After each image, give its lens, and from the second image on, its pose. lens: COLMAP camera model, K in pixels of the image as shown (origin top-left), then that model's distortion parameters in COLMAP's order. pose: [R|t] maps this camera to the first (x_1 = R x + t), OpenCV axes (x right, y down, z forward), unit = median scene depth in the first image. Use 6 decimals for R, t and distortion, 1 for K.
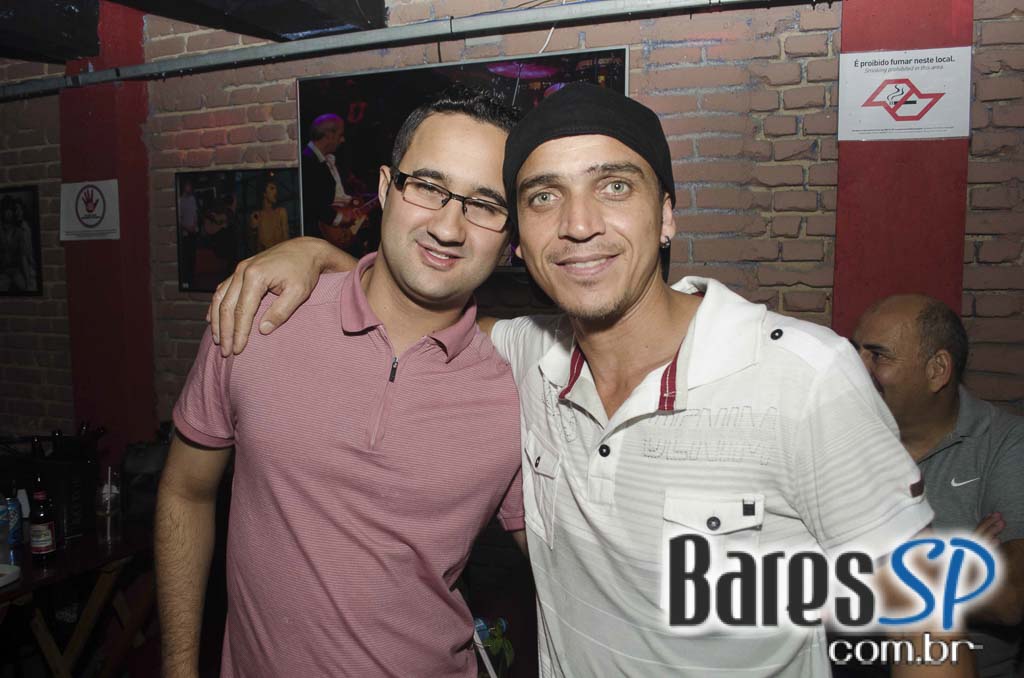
lens RADIAL K [[791.8, 0, 475.6], [0, 791.8, 340.5], [0, 0, 1]] dist [-0.057446, 0.009001]
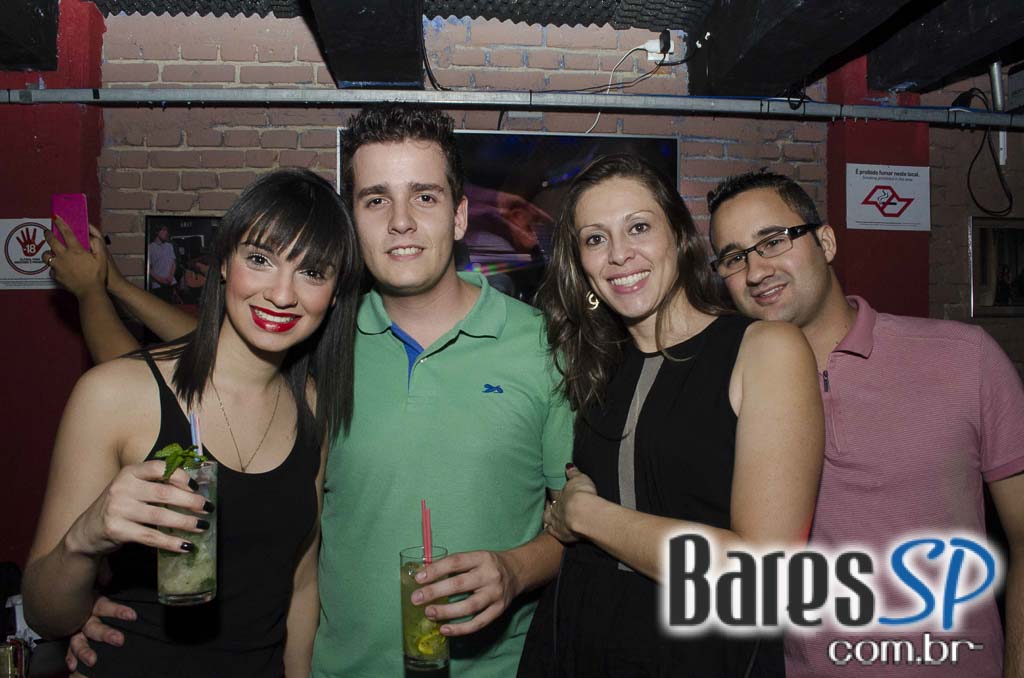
lens RADIAL K [[791.8, 0, 498.1], [0, 791.8, 354.0], [0, 0, 1]] dist [-0.057446, 0.009001]
pose [[0.900288, -0.000331, 0.435294, -0.428088], [0.037306, 0.996379, -0.076400, 0.019620], [-0.433693, 0.085021, 0.897041, 0.072912]]
